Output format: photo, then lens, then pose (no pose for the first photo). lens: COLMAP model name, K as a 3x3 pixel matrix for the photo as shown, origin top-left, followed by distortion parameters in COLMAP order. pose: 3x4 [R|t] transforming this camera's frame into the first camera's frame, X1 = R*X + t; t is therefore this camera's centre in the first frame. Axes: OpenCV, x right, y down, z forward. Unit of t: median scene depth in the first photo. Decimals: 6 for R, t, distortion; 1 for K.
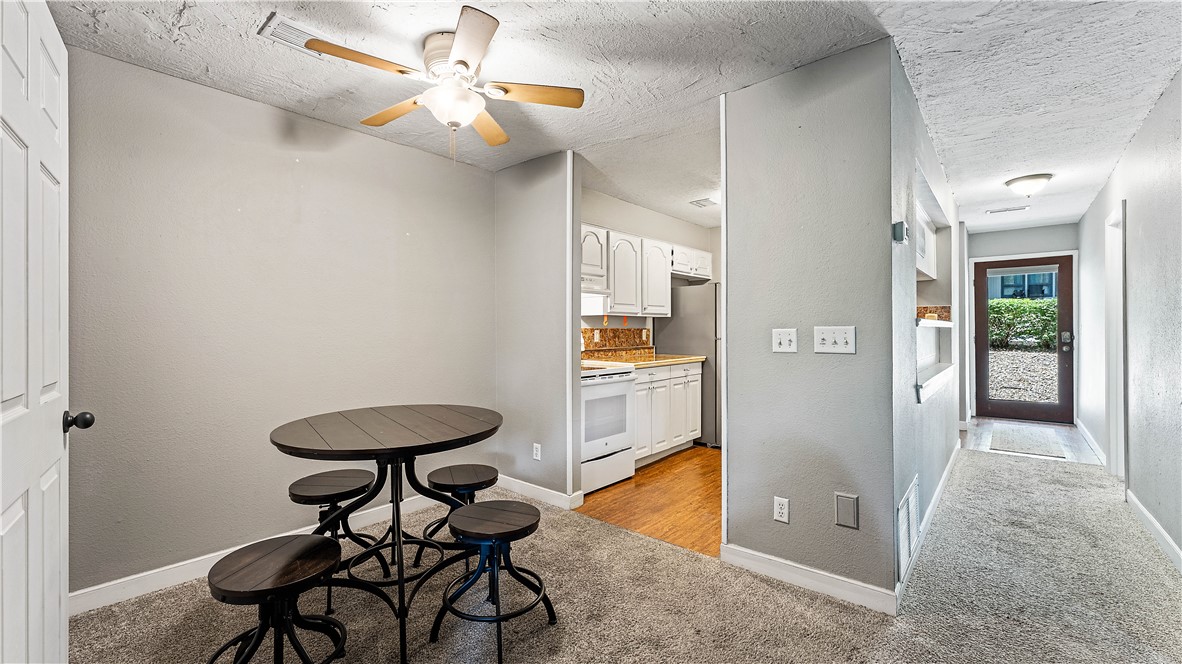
lens RADIAL K [[473.5, 0, 585.0], [0, 473.5, 330.1], [0, 0, 1]] dist [0.000039, -0.000133]
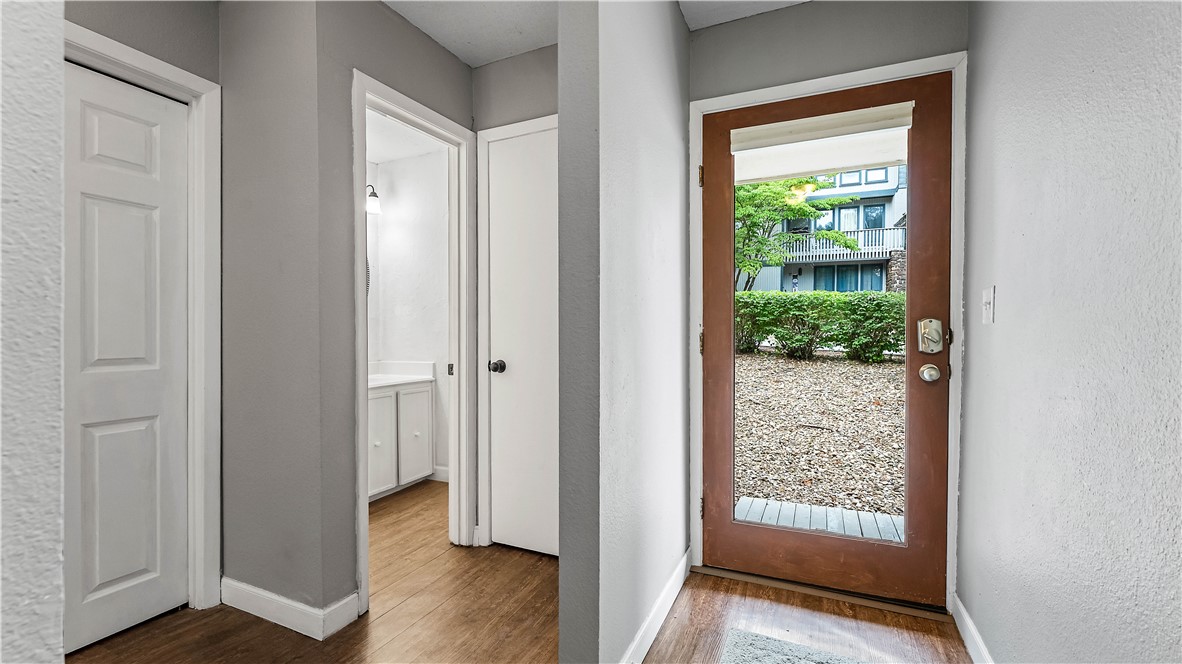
lens RADIAL K [[497.6, 0, 588.3], [0, 497.6, 339.8], [0, 0, 1]] dist [-0.000254, -0.000063]
pose [[0.958436, 0.011591, 0.285073, 0.817454], [-0.012753, 0.999916, 0.002218, 0.022559], [-0.285023, -0.005762, 0.958503, 0.867544]]
